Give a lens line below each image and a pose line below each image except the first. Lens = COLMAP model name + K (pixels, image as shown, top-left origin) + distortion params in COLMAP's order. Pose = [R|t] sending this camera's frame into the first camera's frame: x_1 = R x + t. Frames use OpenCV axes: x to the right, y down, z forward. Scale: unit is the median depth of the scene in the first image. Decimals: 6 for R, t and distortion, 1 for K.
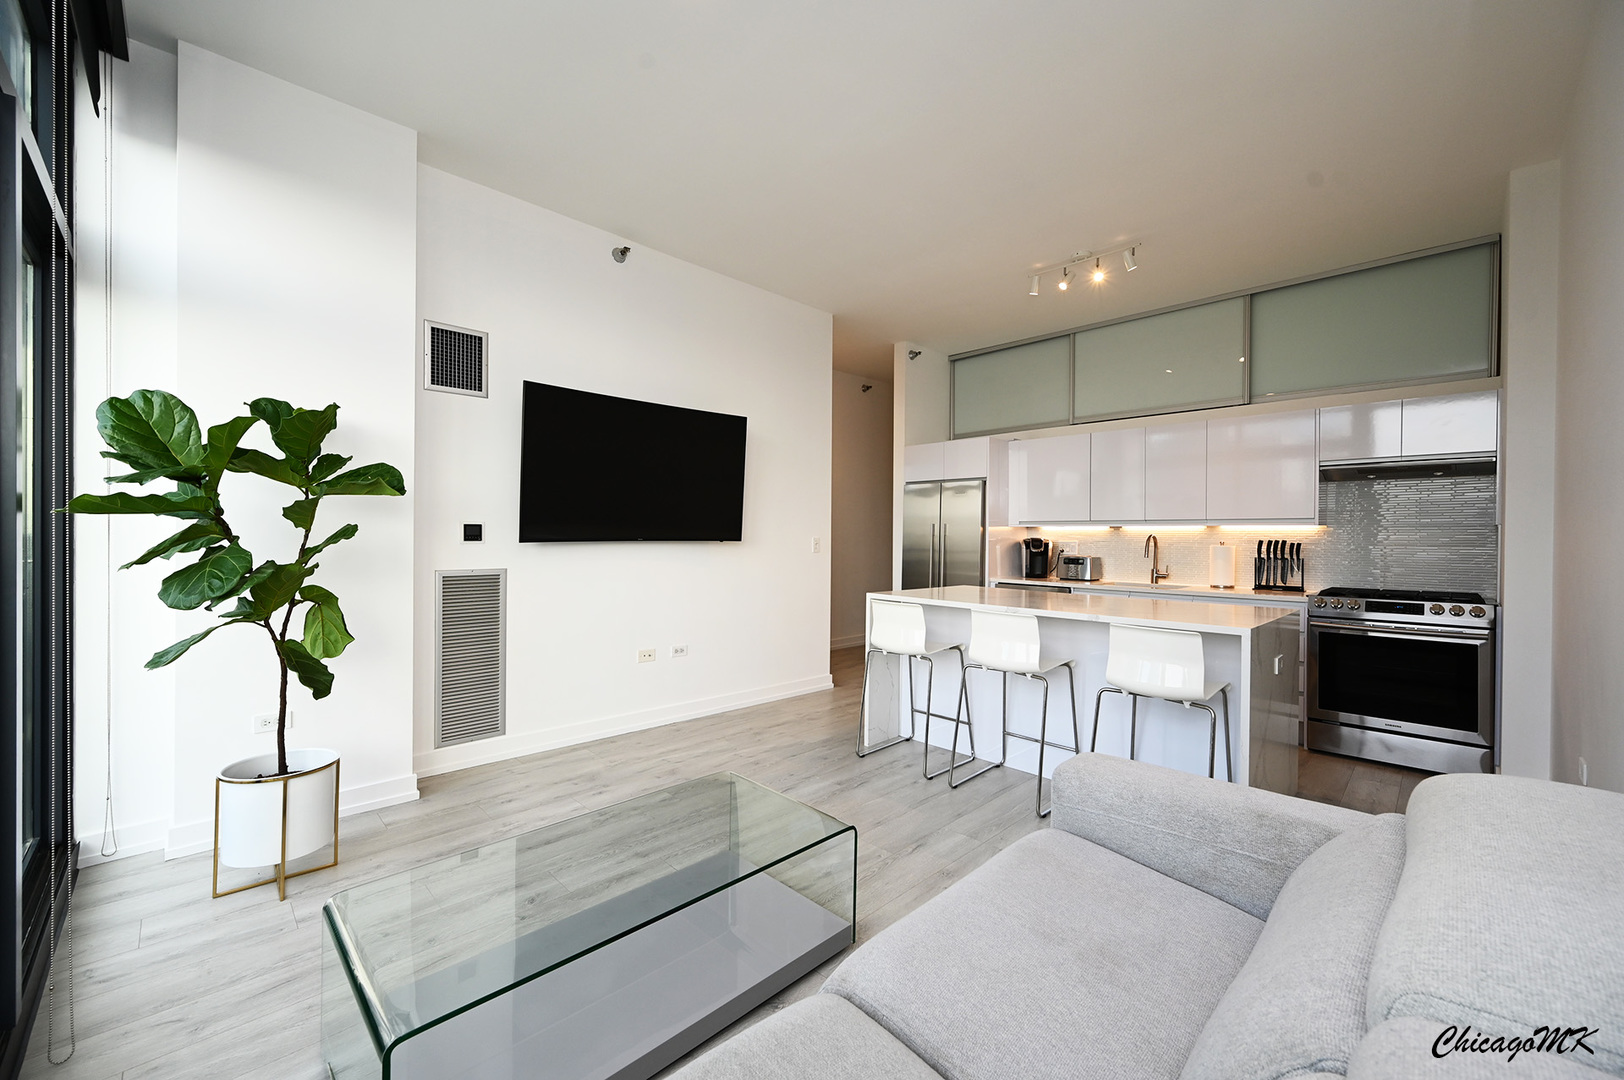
lens RADIAL K [[639.8, 0, 812.0], [0, 639.8, 540.0], [0, 0, 1]] dist [0.001027, 0.000518]
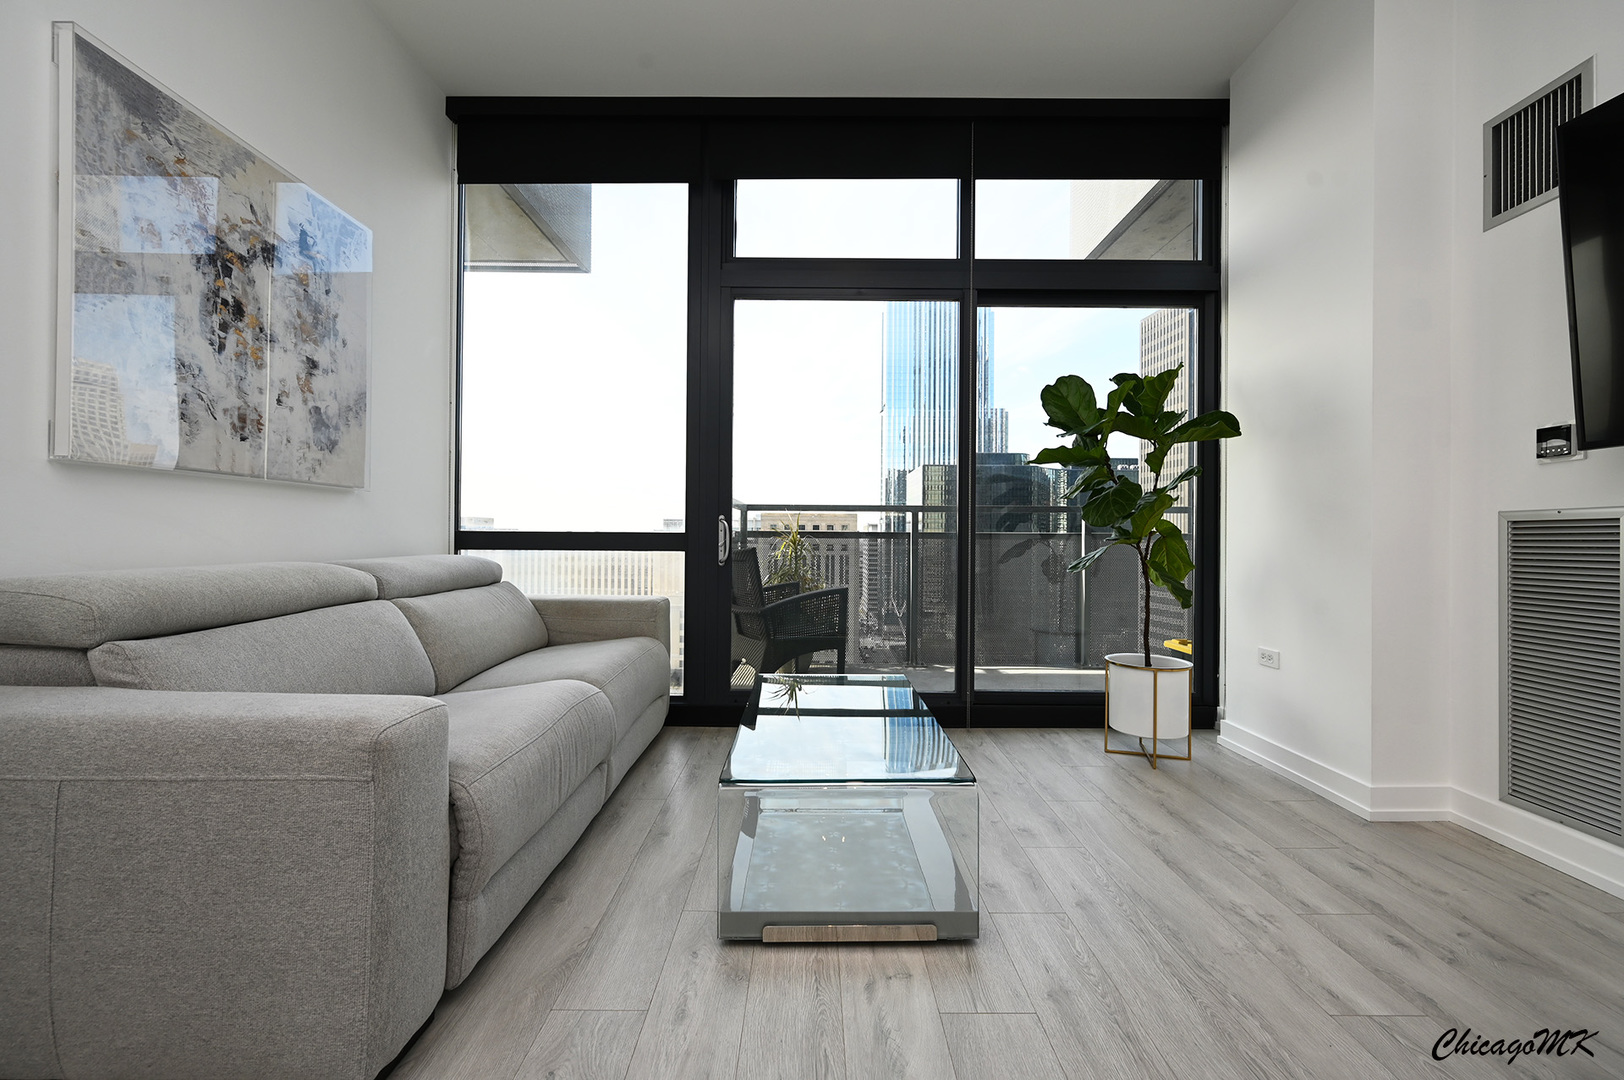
lens RADIAL K [[648.2, 0, 810.9], [0, 648.2, 534.2], [0, 0, 1]] dist [-0.000571, 0.000429]
pose [[-0.705355, -0.019373, -0.708589, 0.240728], [-0.020357, 0.999768, -0.007069, 0.064863], [0.708562, 0.009439, -0.705586, 0.714977]]
